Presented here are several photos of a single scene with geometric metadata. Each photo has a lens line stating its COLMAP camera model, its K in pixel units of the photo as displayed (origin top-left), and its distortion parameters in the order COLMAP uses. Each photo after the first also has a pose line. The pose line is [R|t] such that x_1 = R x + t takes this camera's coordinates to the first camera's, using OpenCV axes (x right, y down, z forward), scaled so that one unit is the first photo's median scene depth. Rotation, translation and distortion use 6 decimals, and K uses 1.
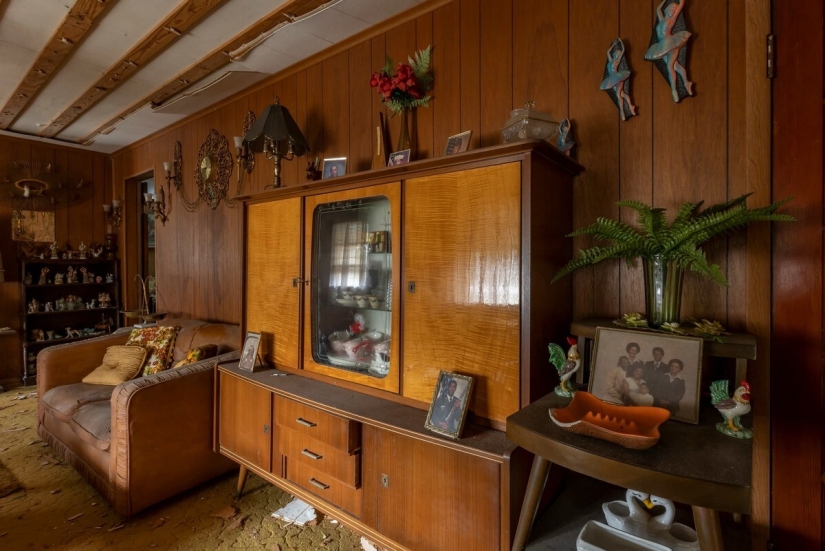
lens RADIAL K [[388.0, 0, 412.3], [0, 388.0, 267.9], [0, 0, 1]] dist [0.002502, -0.000358]
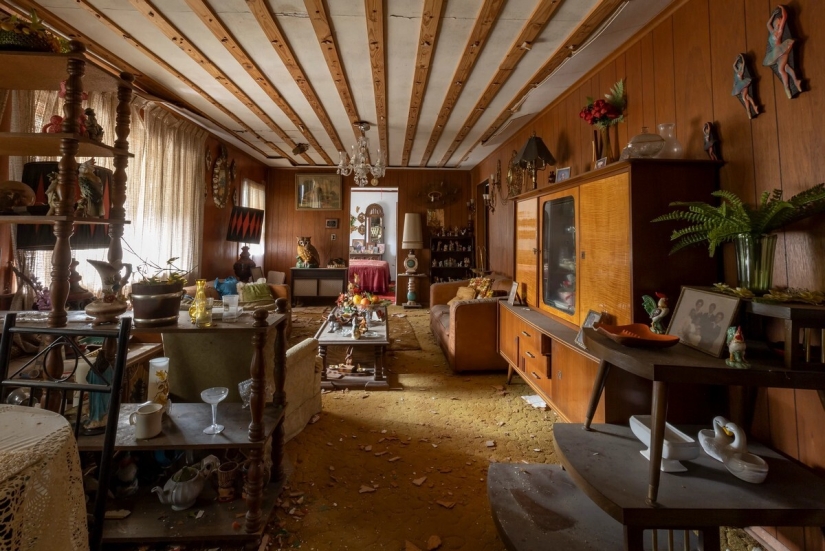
lens RADIAL K [[381.6, 0, 409.8], [0, 381.6, 227.3], [0, 0, 1]] dist [-0.000680, -0.000111]
pose [[0.636129, -0.016552, -0.771405, 0.545598], [-0.018839, 0.999139, -0.036974, 0.006314], [0.771353, 0.038053, 0.635269, -0.360739]]
